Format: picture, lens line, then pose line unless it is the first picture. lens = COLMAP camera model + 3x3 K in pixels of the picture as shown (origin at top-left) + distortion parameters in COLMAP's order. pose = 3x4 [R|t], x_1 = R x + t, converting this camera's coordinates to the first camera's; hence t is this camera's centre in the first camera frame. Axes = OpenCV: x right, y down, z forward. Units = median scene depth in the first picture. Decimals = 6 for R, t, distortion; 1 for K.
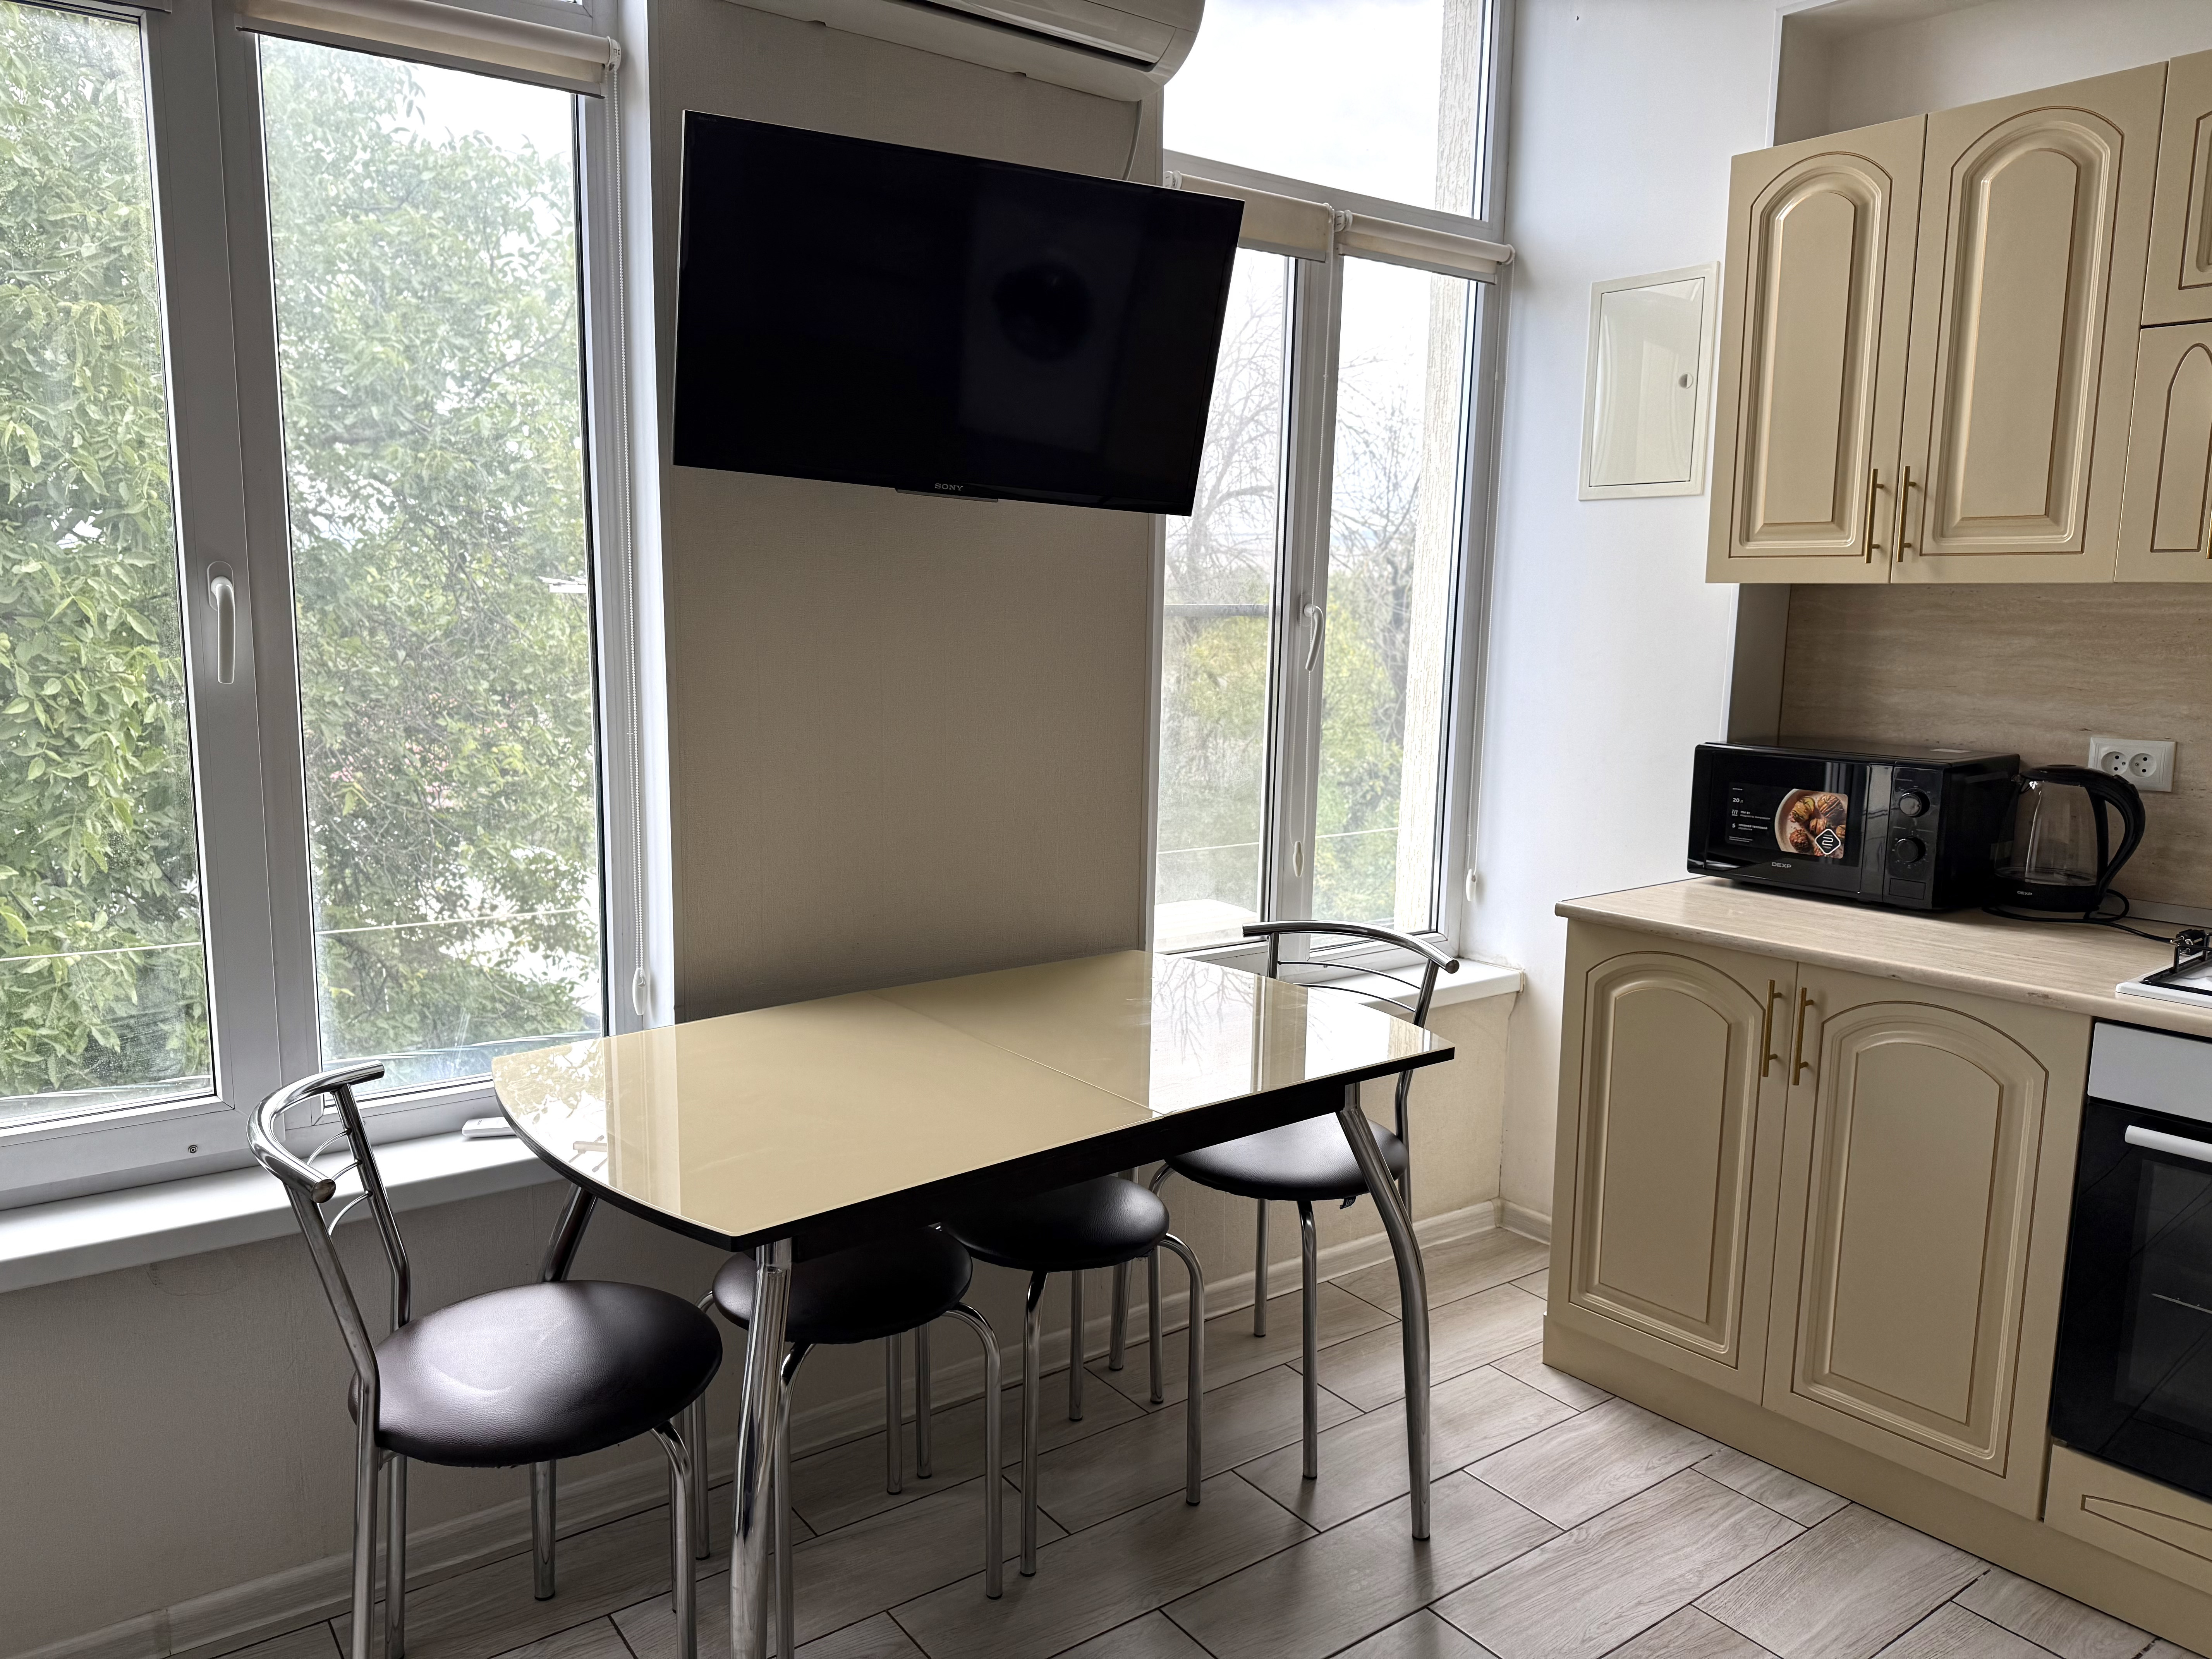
lens RADIAL K [[1547.1, 0, 1115.8], [0, 1547.1, 837.4], [0, 0, 1]] dist [0.077623, -0.082169]
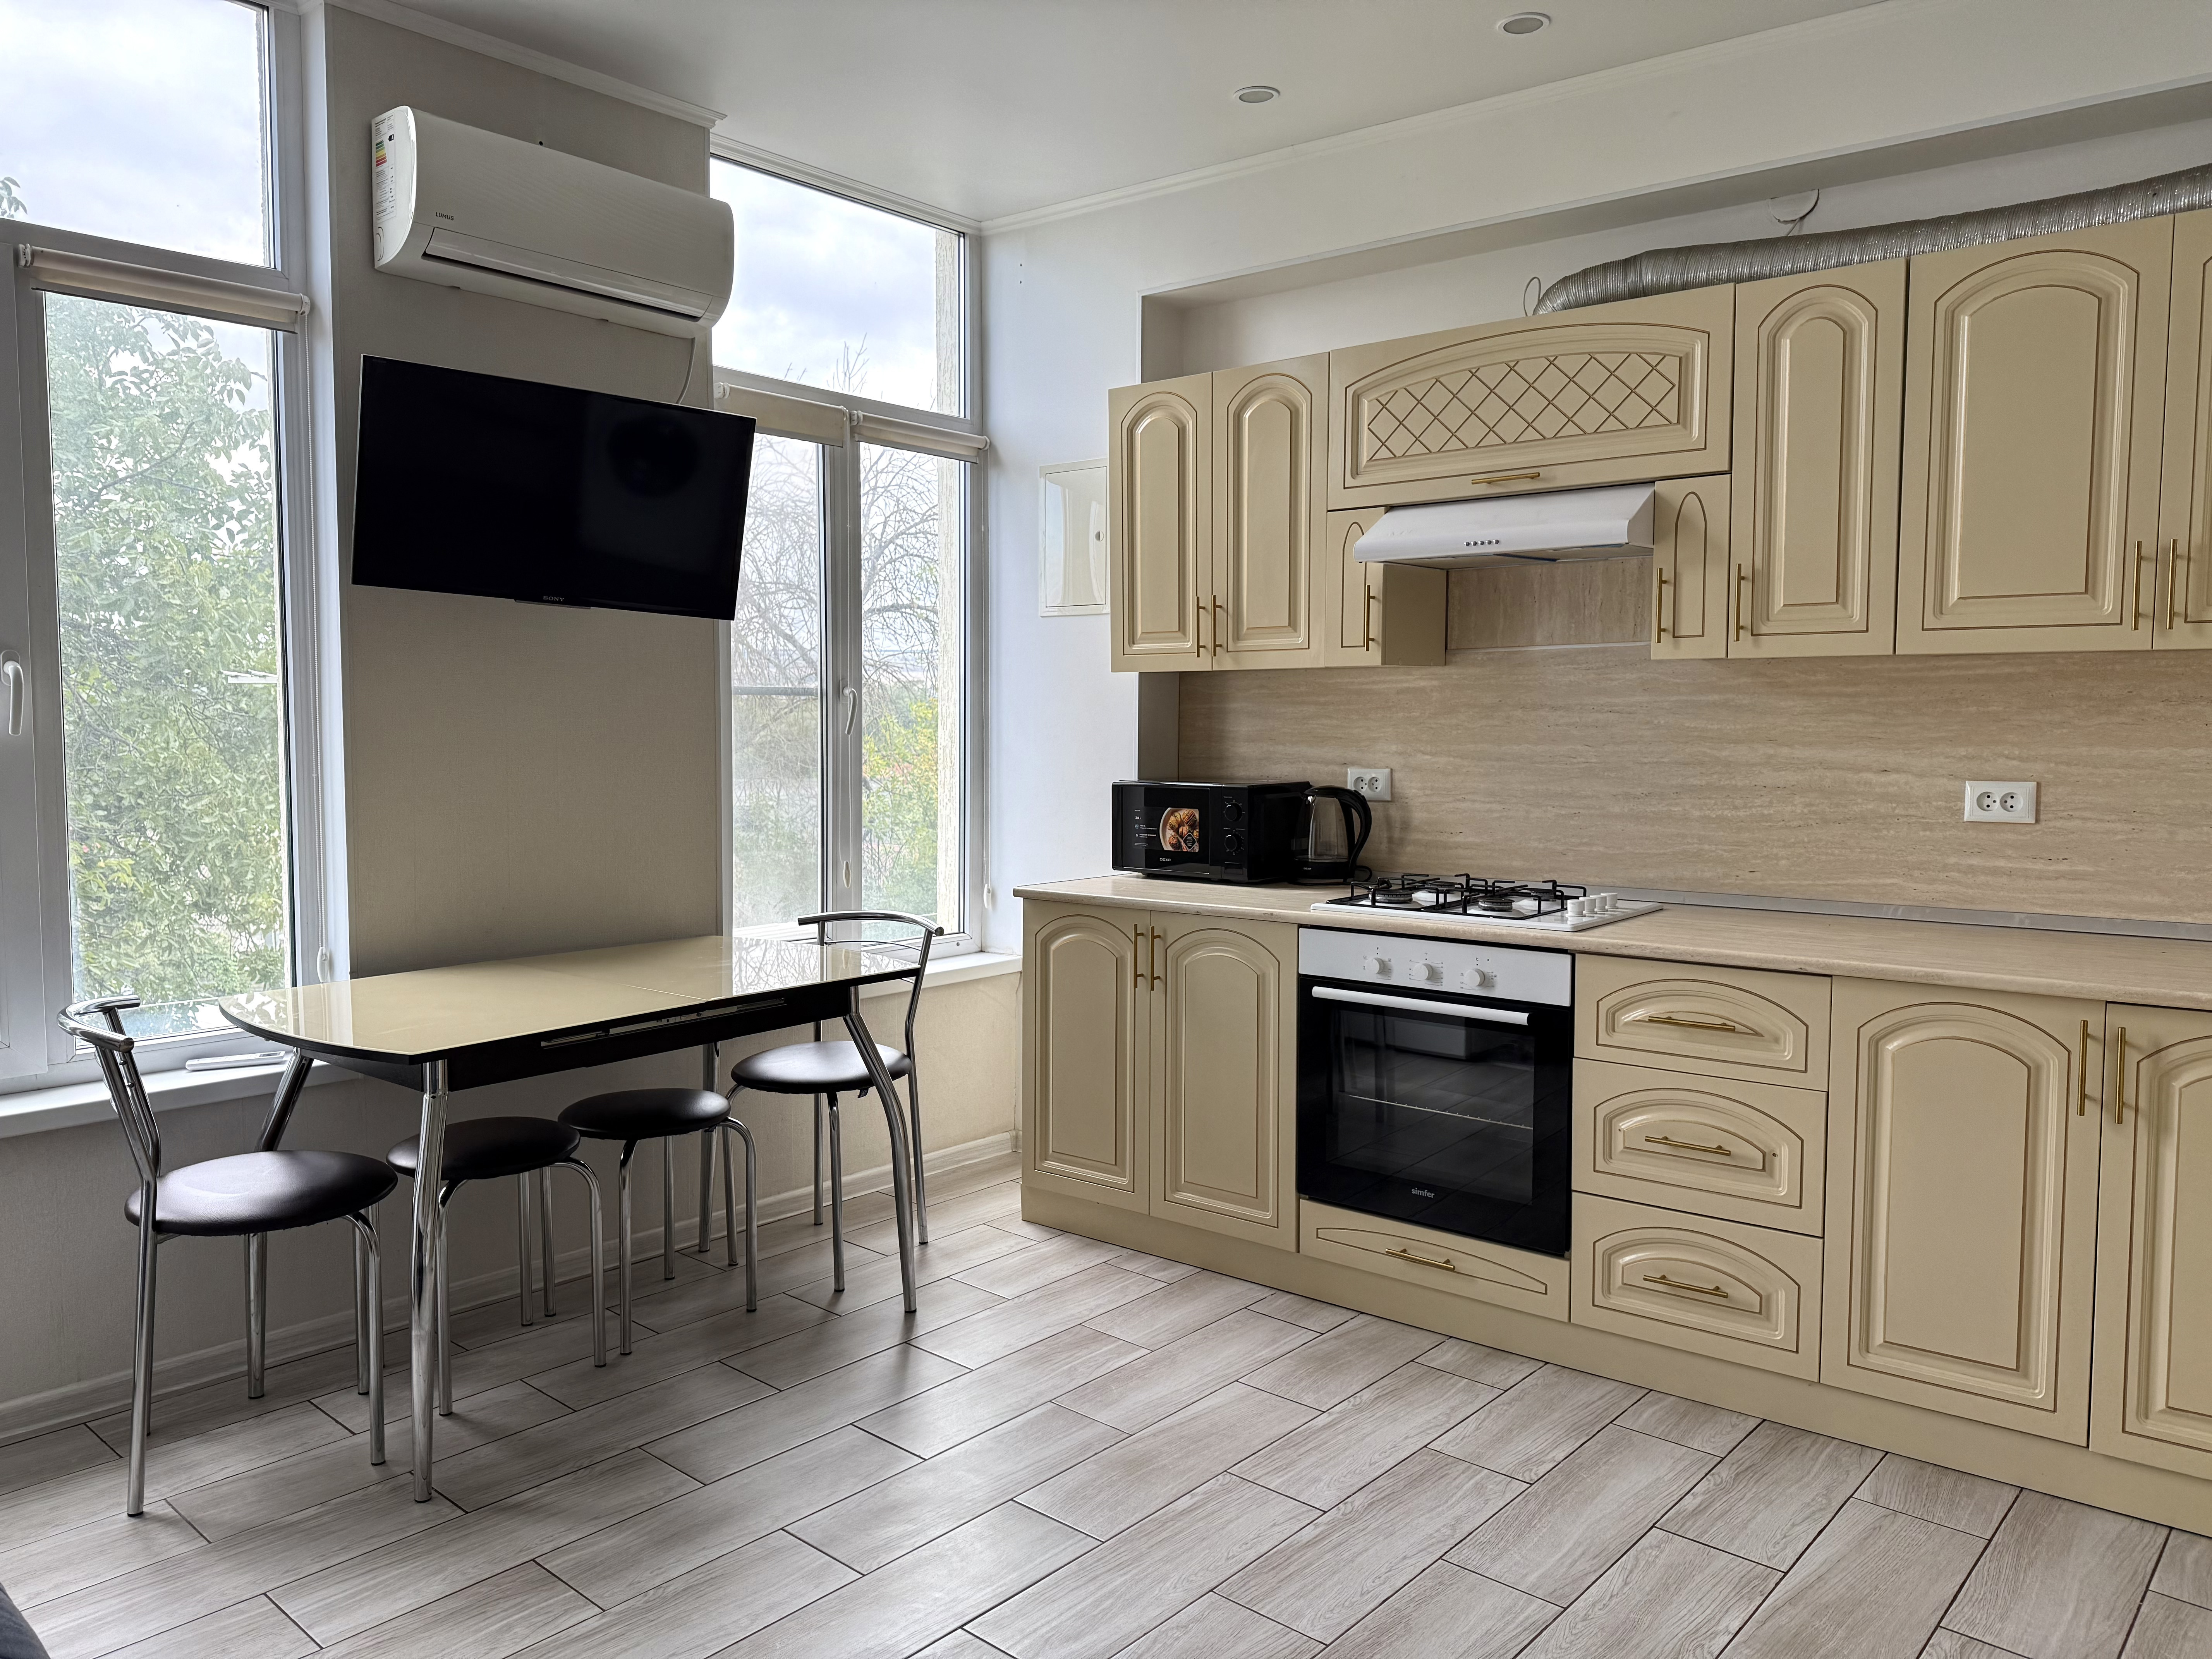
lens RADIAL K [[1547.1, 0, 1114.7], [0, 1547.1, 832.8], [0, 0, 1]] dist [0.077623, -0.082169]
pose [[0.977557, -0.026311, 0.209023, 0.079912], [0.042205, 0.996515, -0.071946, 0.102993], [-0.206402, 0.079153, 0.975261, -0.446850]]
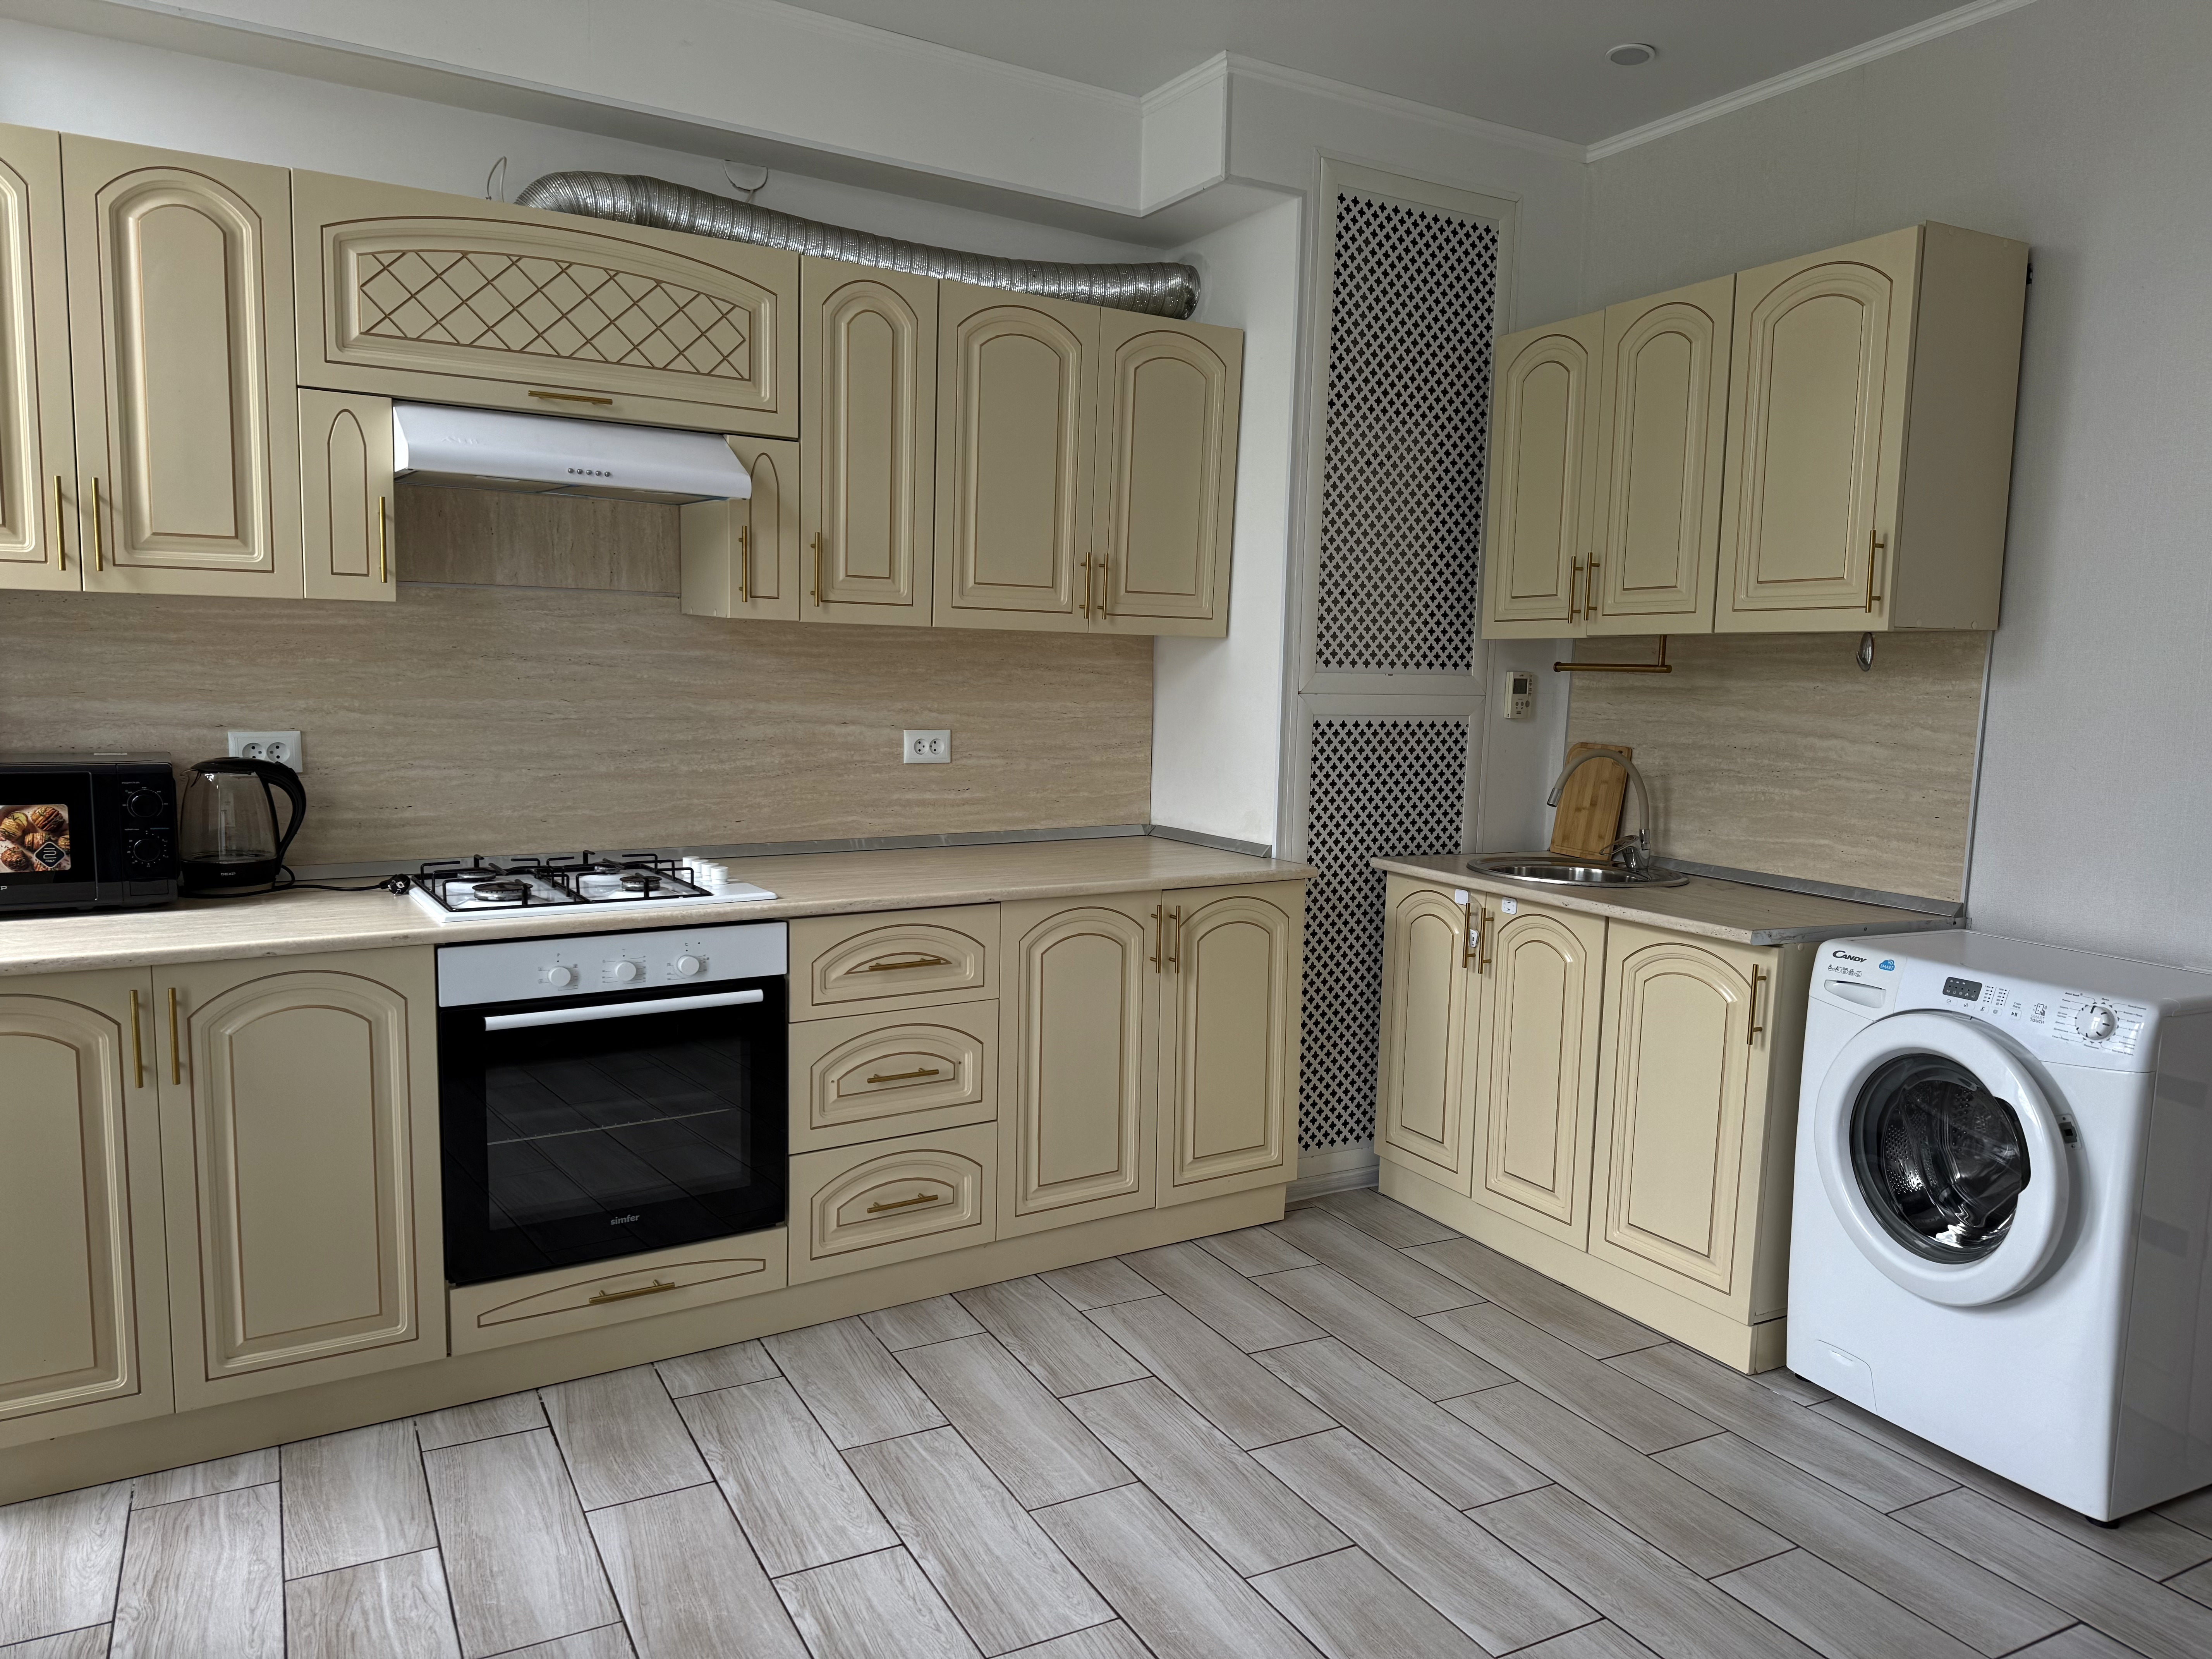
lens RADIAL K [[1547.1, 0, 1105.2], [0, 1547.1, 843.8], [0, 0, 1]] dist [0.077623, -0.082169]
pose [[0.139866, -0.128523, 0.981794, -0.434205], [0.126667, 0.985716, 0.110992, -0.031144], [-0.982035, 0.108837, 0.154148, 0.218850]]
